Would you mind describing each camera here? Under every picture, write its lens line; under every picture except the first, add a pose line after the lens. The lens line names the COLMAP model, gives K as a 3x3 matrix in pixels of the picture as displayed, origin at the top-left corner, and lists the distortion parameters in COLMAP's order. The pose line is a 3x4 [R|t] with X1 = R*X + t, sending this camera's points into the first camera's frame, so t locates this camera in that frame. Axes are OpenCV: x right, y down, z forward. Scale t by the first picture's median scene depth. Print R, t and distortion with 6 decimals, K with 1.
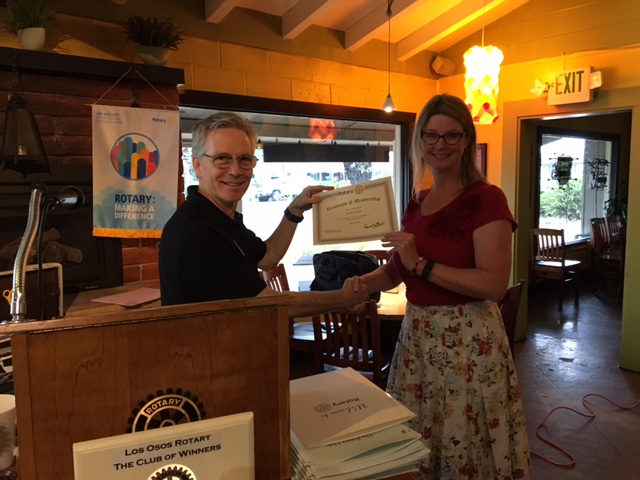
lens RADIAL K [[540.9, 0, 321.1], [0, 540.9, 246.9], [0, 0, 1]] dist [0.066978, -0.093082]
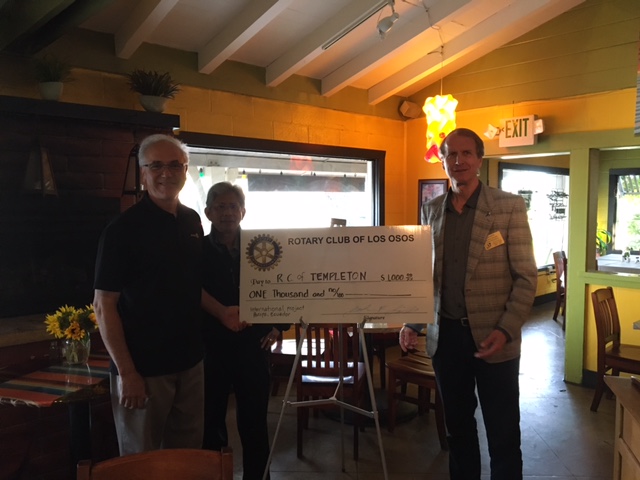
lens RADIAL K [[540.9, 0, 320.5], [0, 540.9, 240.4], [0, 0, 1]] dist [0.066978, -0.093082]
pose [[0.999528, 0.009743, 0.029141, 0.012453], [-0.008040, 0.998285, -0.057990, 0.003406], [-0.029656, 0.057728, 0.997892, -0.109773]]
